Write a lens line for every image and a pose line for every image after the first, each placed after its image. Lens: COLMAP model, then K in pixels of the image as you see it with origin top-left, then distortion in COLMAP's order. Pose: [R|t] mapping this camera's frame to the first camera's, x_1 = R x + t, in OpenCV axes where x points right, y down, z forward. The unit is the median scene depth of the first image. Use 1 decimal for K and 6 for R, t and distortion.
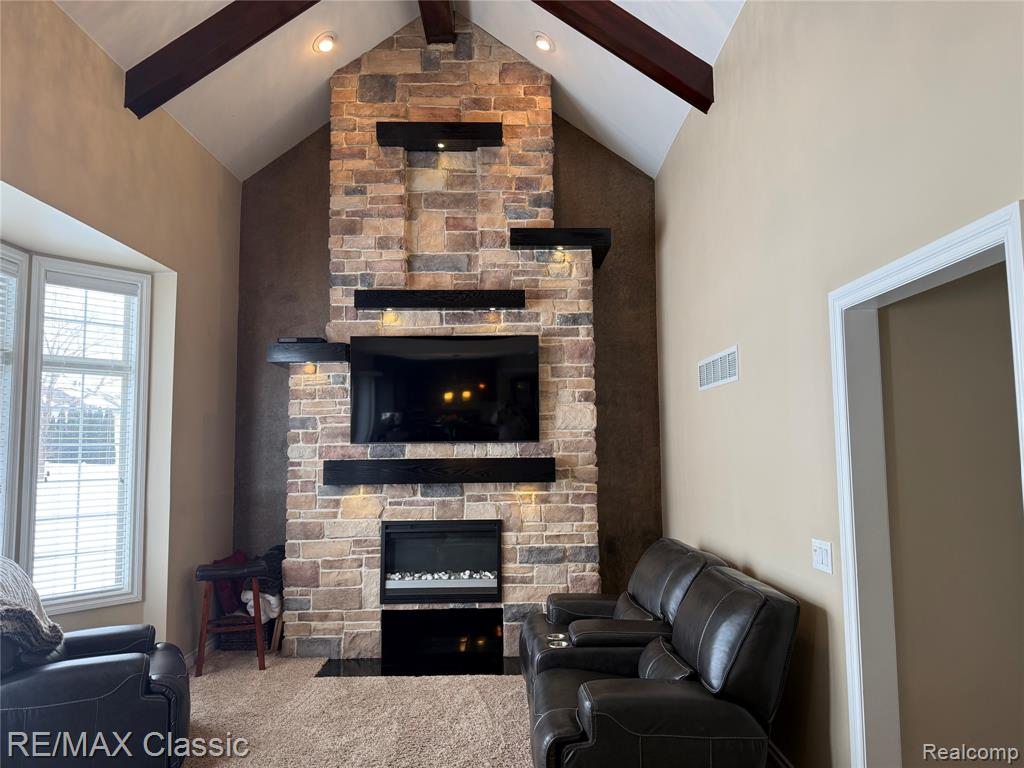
lens RADIAL K [[719.2, 0, 519.1], [0, 719.2, 381.8], [0, 0, 1]] dist [0.066943, -0.080091]
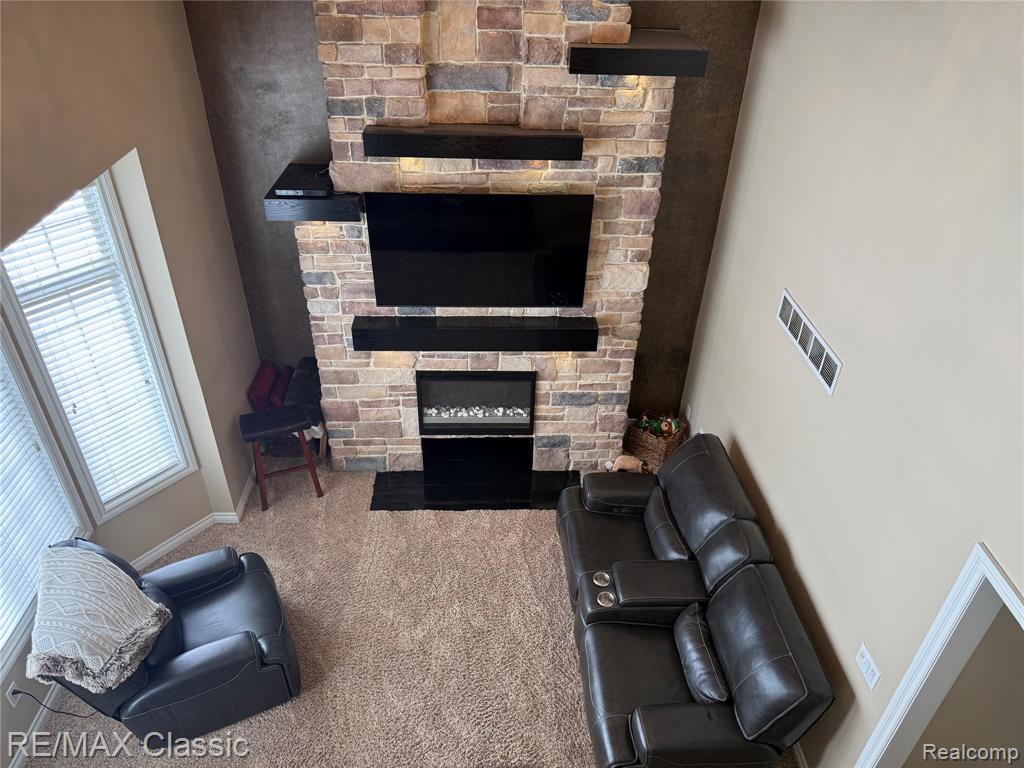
lens RADIAL K [[719.2, 0, 508.1], [0, 719.2, 387.3], [0, 0, 1]] dist [0.066943, -0.080091]
pose [[0.999340, 0.012639, 0.034053, -0.095557], [-0.031602, 0.764746, 0.643557, -0.419558], [-0.017908, -0.644208, 0.764640, 0.229062]]
